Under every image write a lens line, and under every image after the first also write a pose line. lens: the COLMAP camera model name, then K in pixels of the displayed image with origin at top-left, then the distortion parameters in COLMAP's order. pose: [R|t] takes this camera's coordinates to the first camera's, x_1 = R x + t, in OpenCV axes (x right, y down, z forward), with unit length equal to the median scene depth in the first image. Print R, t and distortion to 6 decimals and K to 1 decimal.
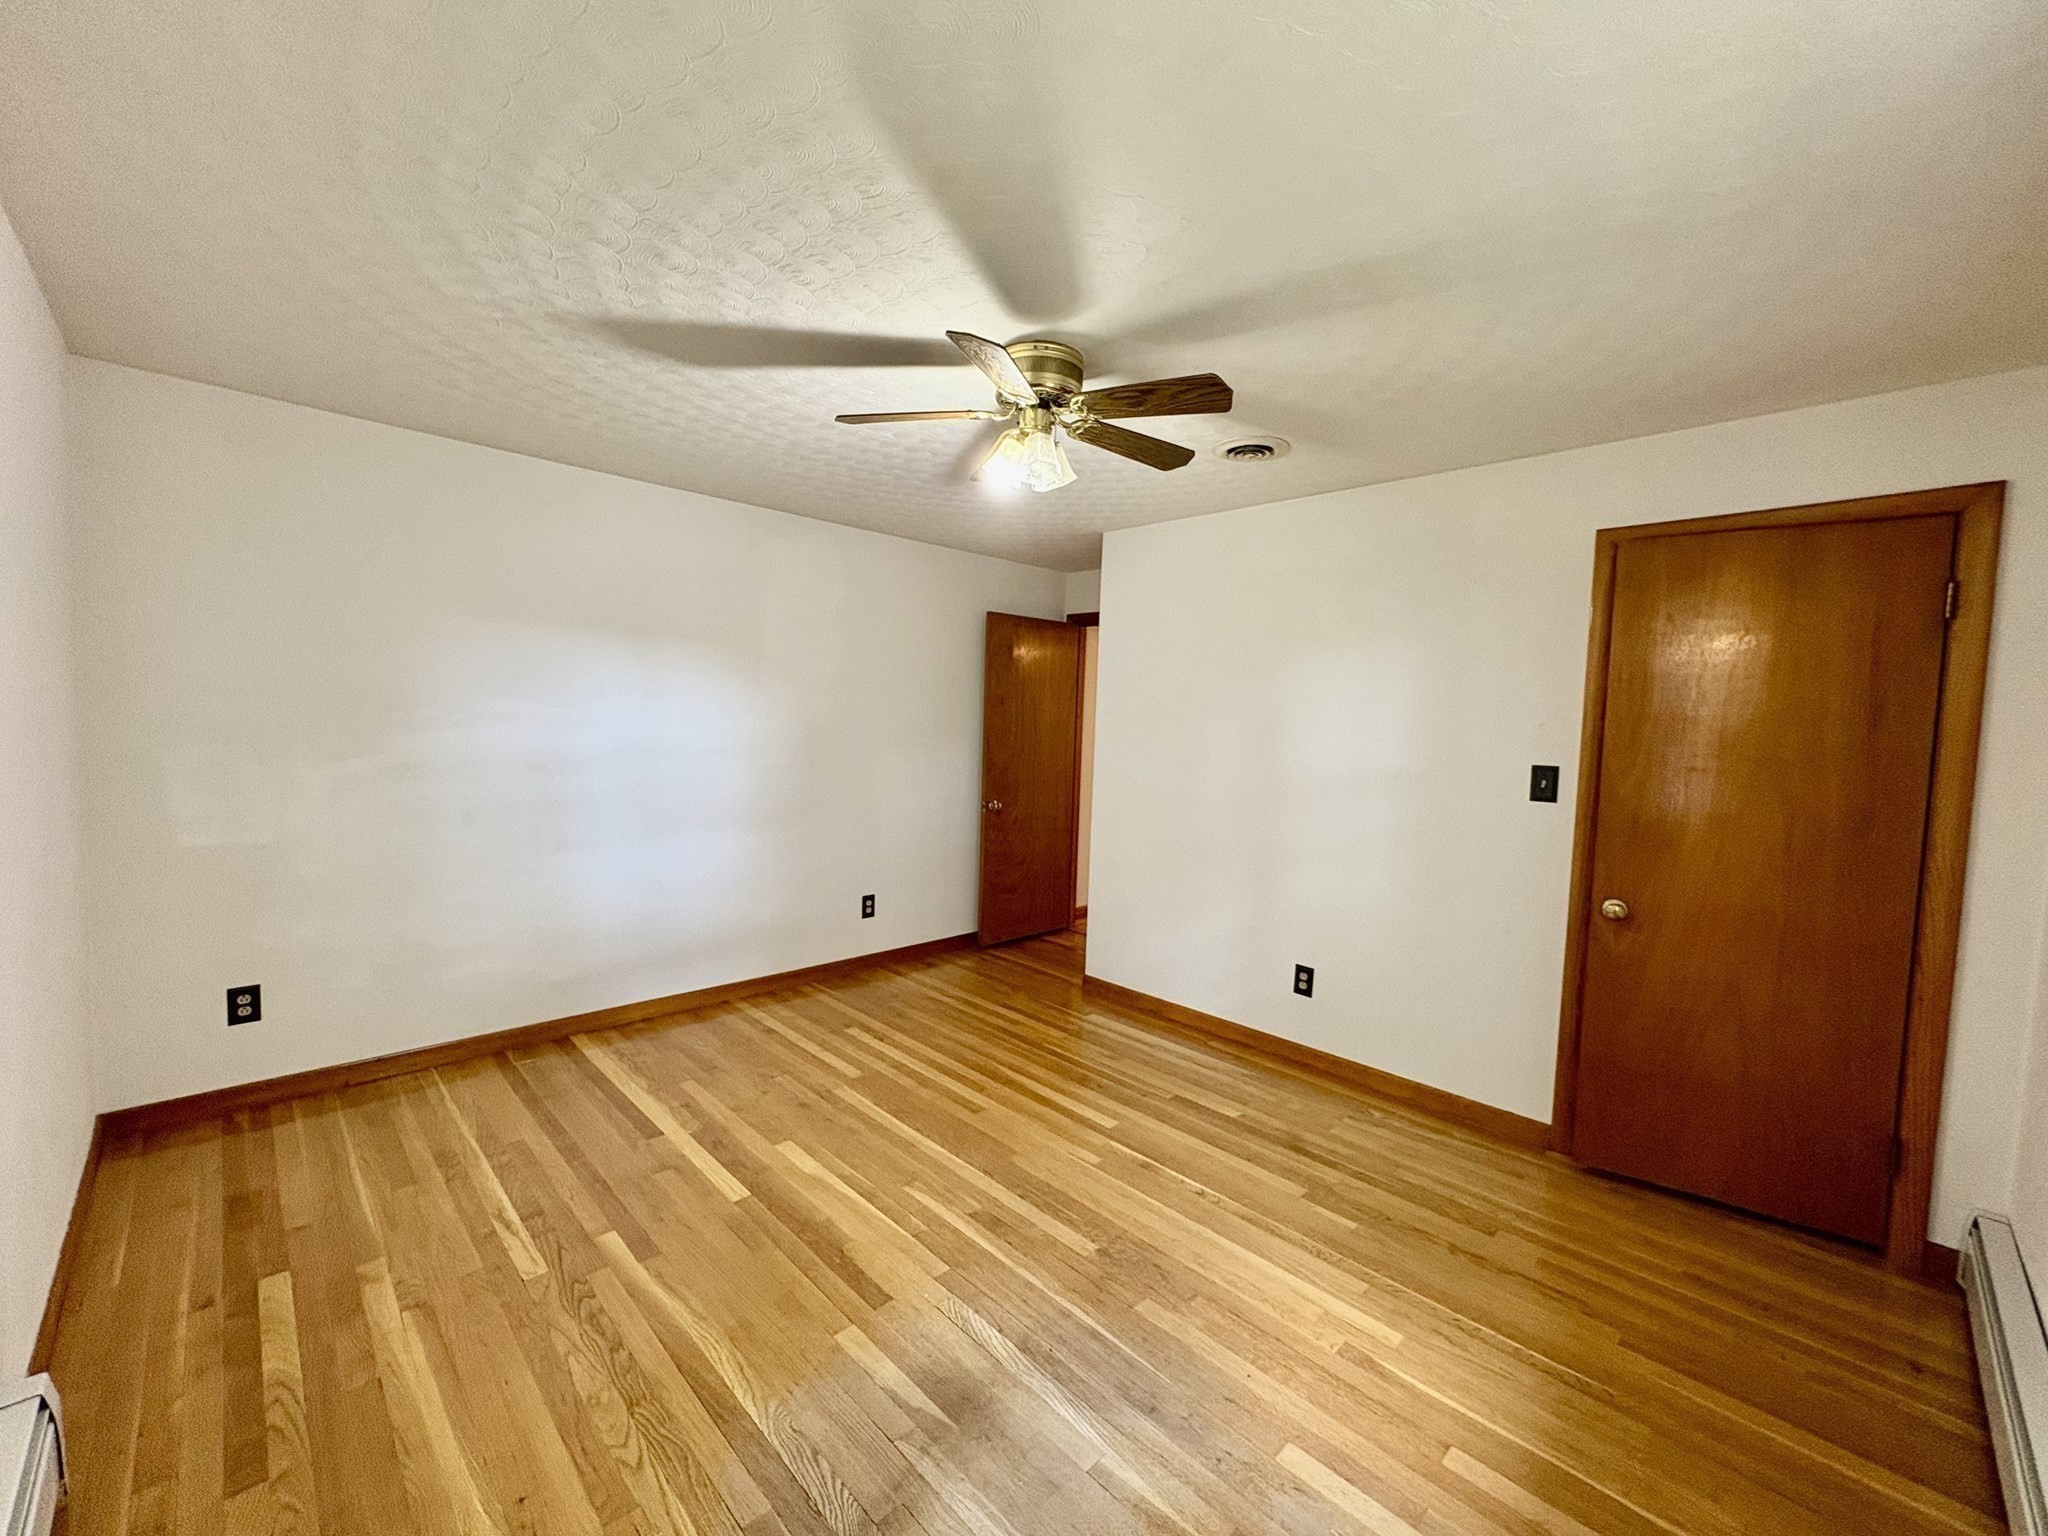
lens RADIAL K [[808.5, 0, 1024.0], [0, 808.5, 768.0], [0, 0, 1]] dist [0.000385, -0.000029]
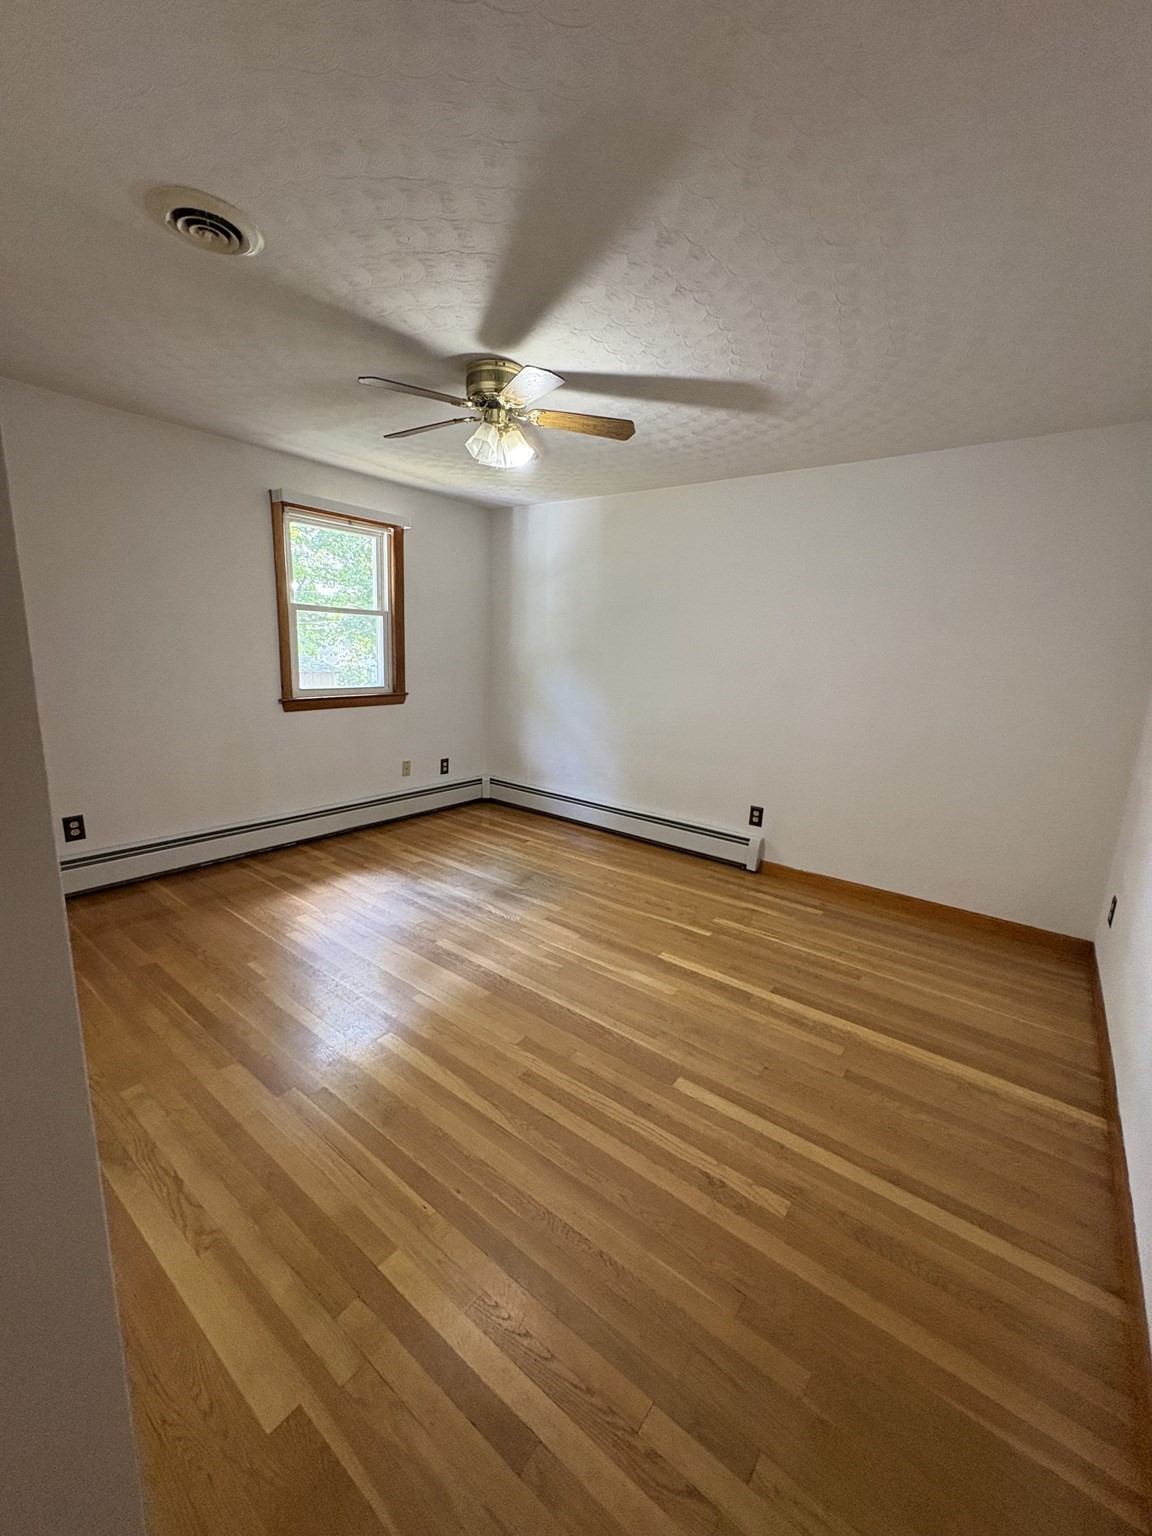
lens RADIAL K [[606.4, 0, 576.0], [0, 606.4, 768.0], [0, 0, 1]] dist [0.000385, -0.000029]
pose [[-0.987292, -0.038437, -0.154200, 0.008427], [-0.079042, 0.960549, 0.266642, -0.107710], [0.137868, 0.275442, -0.951380, 1.863949]]
